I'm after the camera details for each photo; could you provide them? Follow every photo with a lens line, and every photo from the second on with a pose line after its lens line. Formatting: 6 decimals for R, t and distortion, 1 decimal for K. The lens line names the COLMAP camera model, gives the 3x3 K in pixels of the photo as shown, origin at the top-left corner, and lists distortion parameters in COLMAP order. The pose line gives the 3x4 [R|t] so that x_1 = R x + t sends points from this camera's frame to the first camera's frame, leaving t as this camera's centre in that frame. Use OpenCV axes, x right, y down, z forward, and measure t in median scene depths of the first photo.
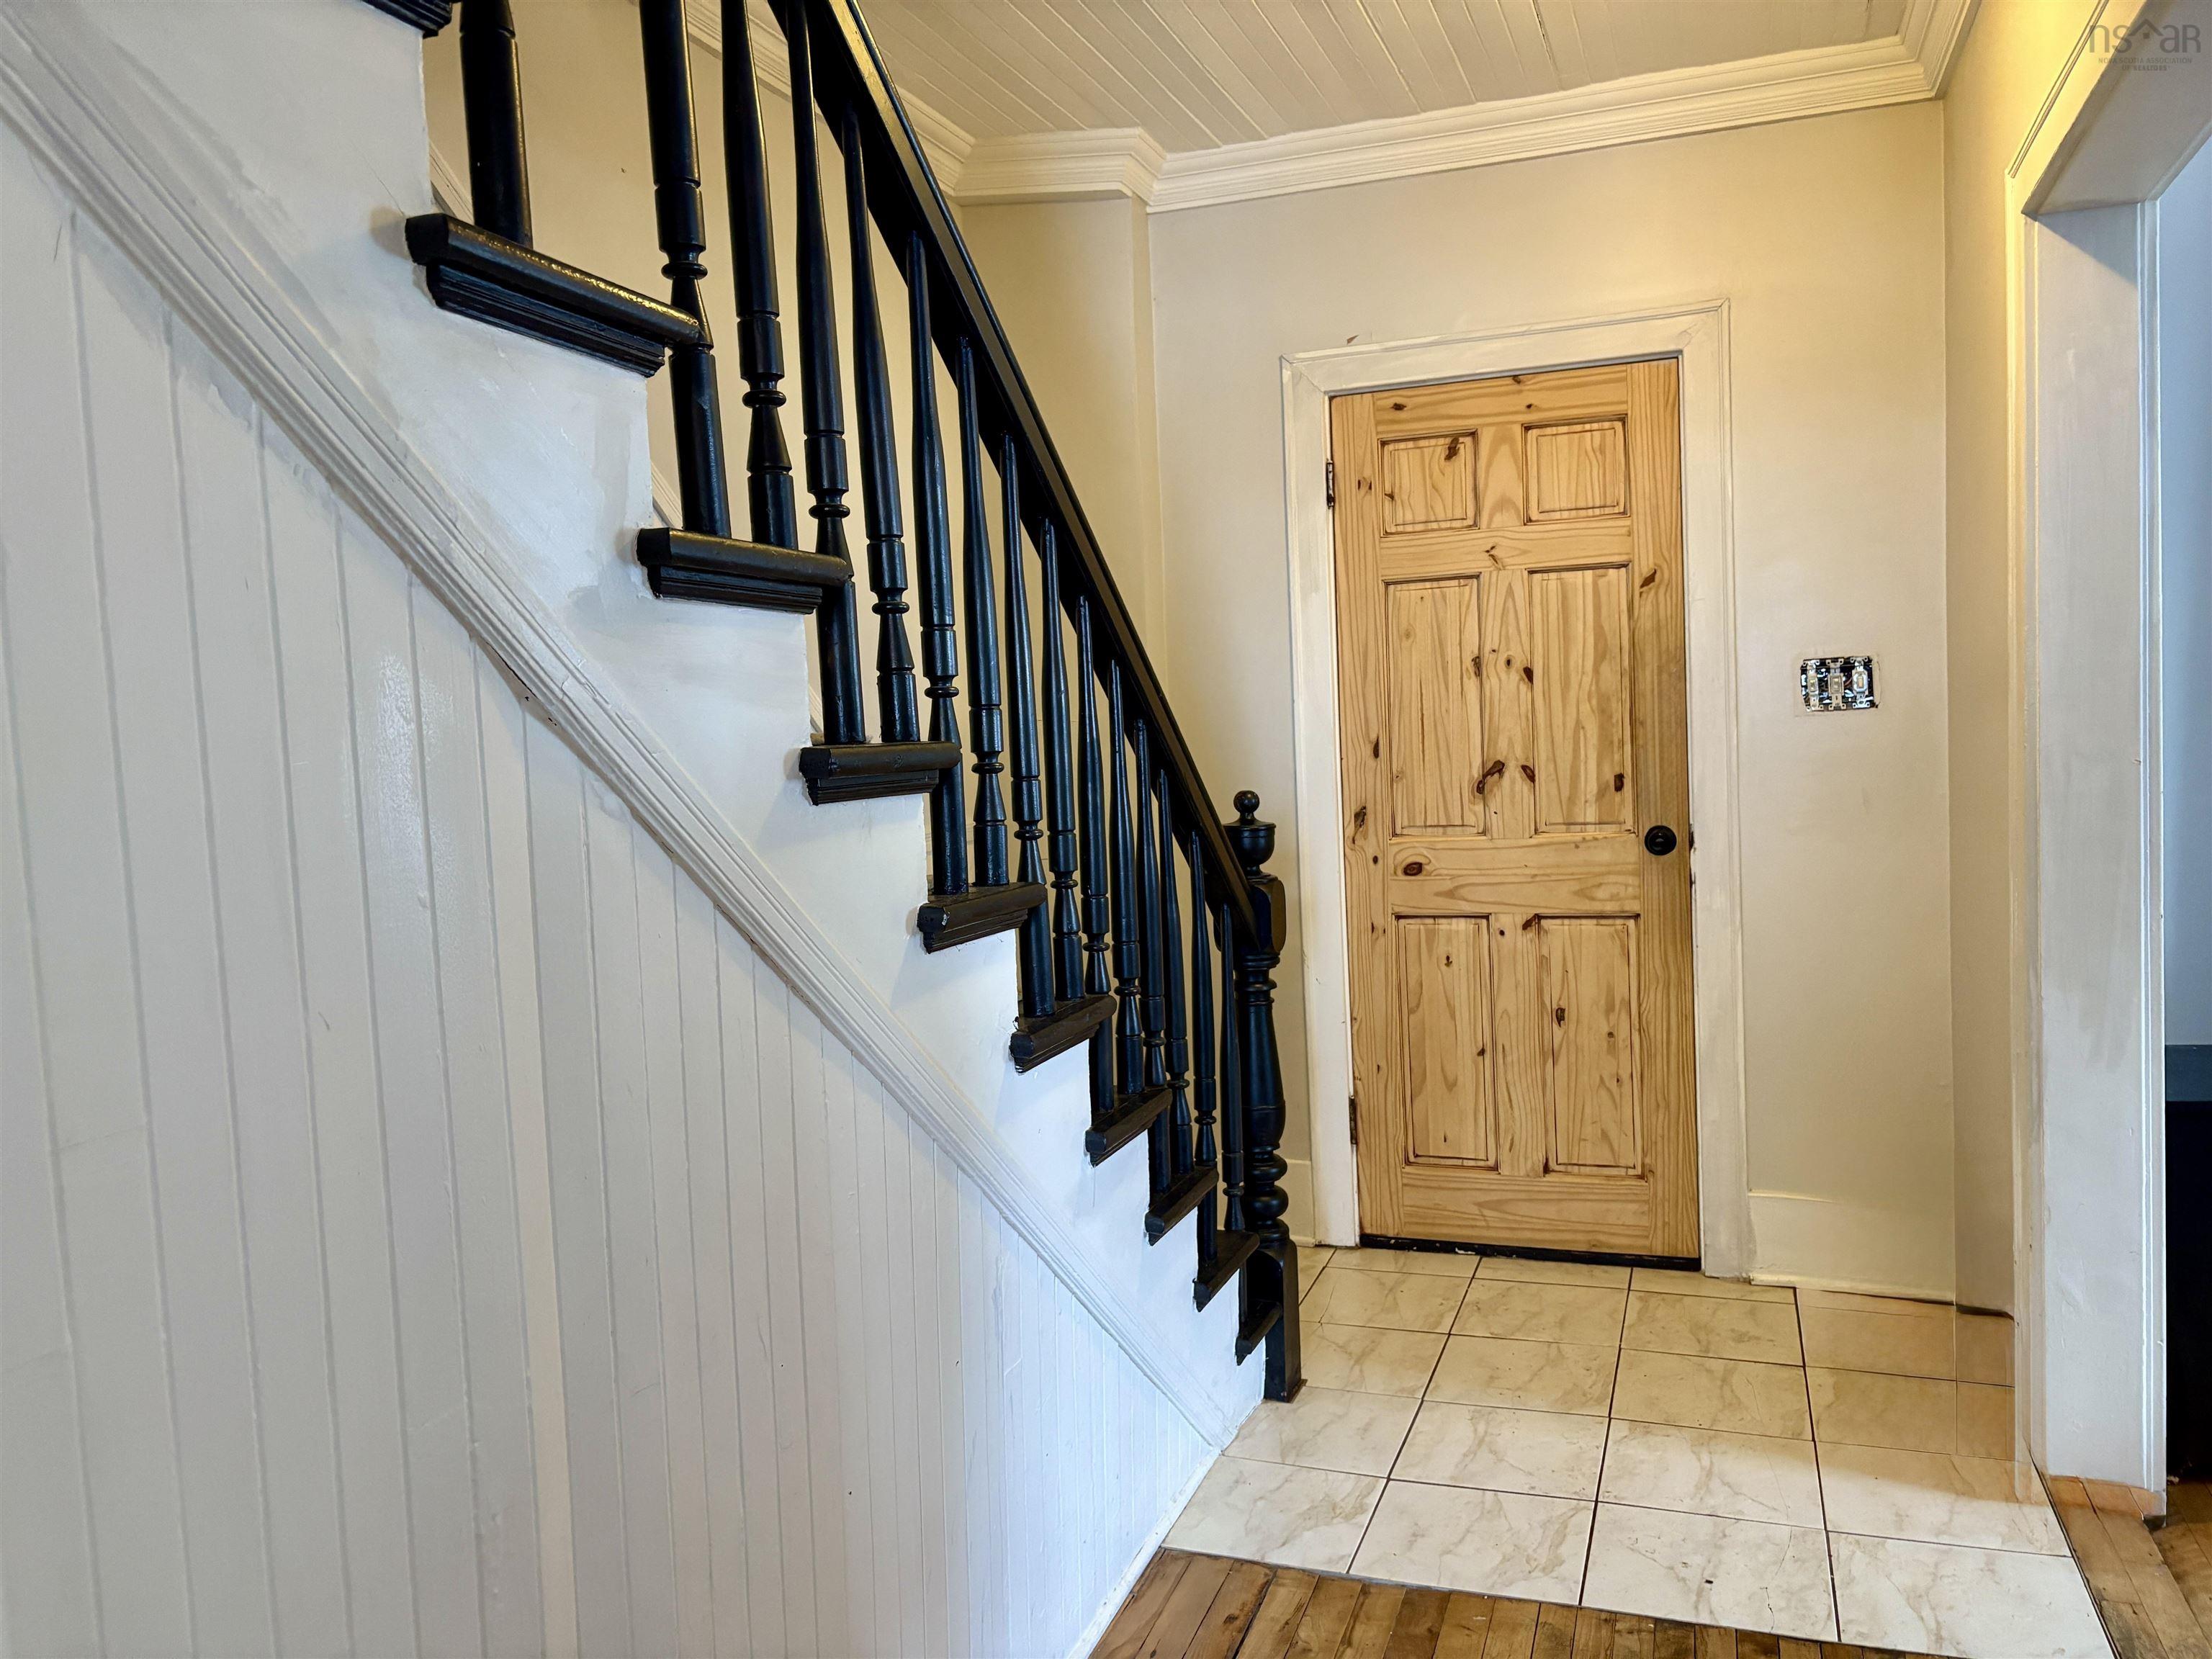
lens RADIAL K [[1668.9, 0, 1106.0], [0, 1668.9, 829.5], [0, 0, 1]] dist [0.042844, 0.000717]
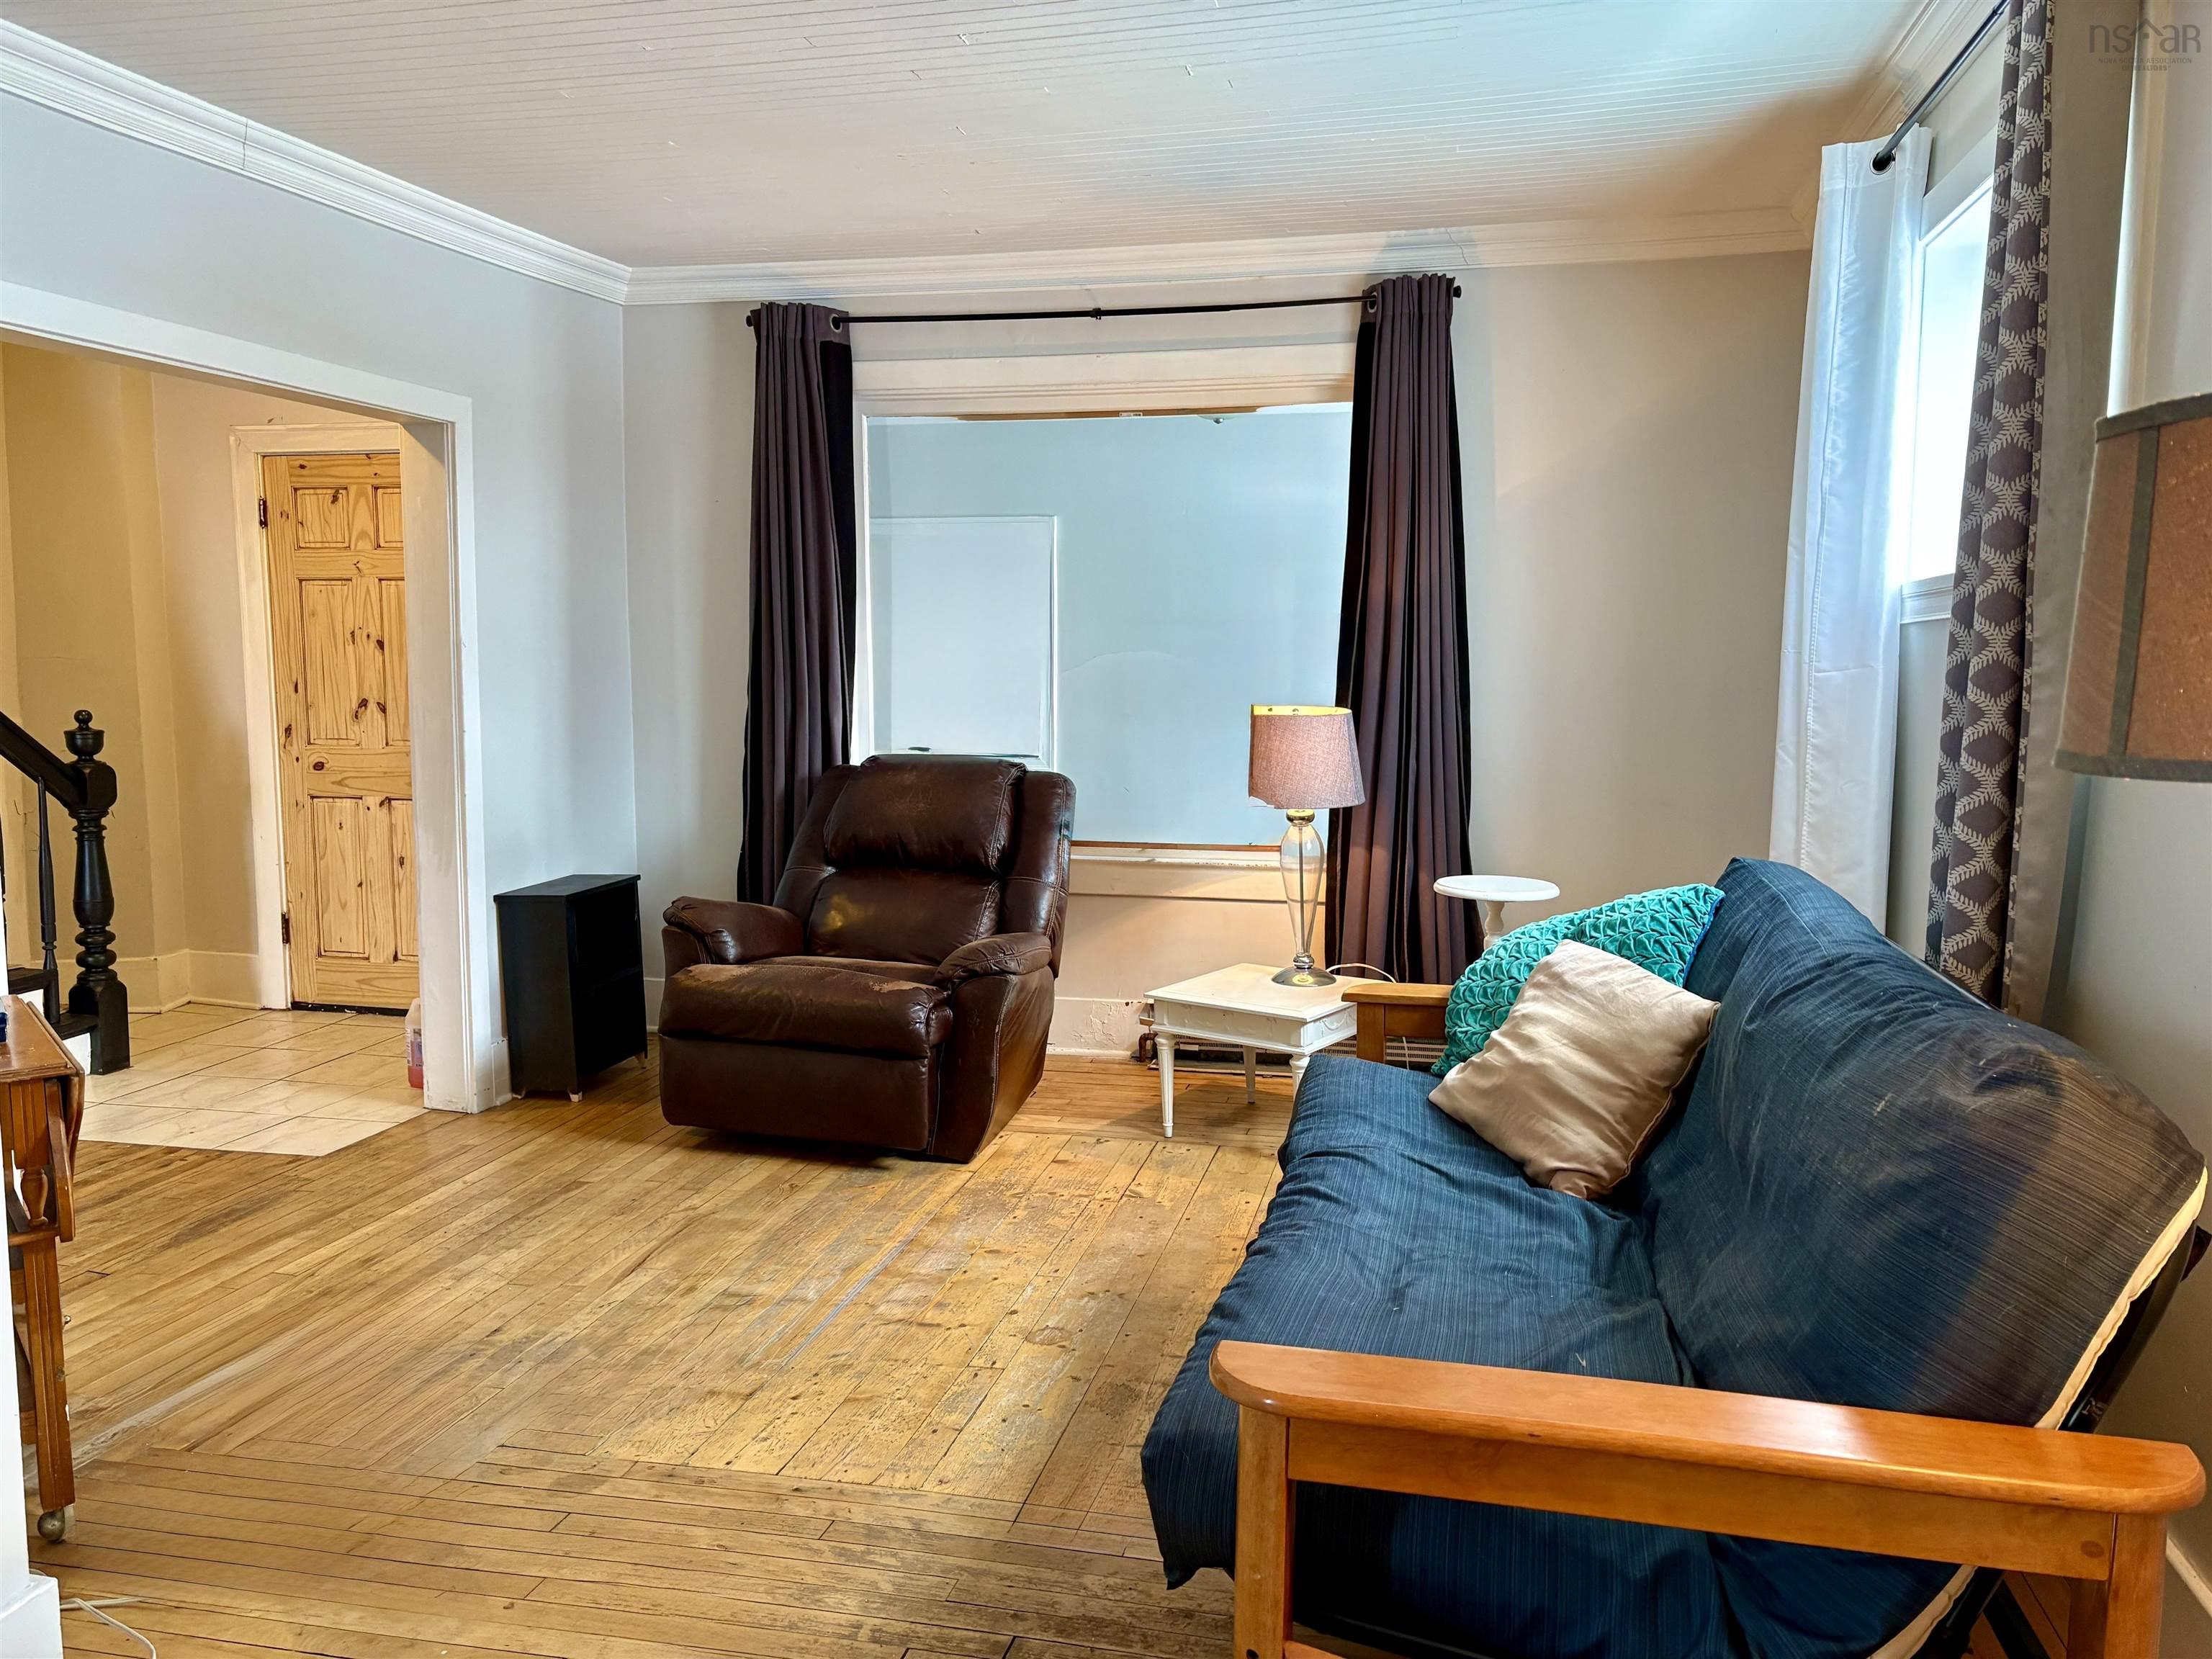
lens RADIAL K [[1668.9, 0, 1106.0], [0, 1668.9, 829.5], [0, 0, 1]] dist [0.042844, 0.000717]
pose [[0.992119, 0.035121, 0.120275, 0.737101], [-0.040746, 0.998172, 0.044630, -0.017500], [-0.118488, -0.049179, 0.991737, -0.652963]]
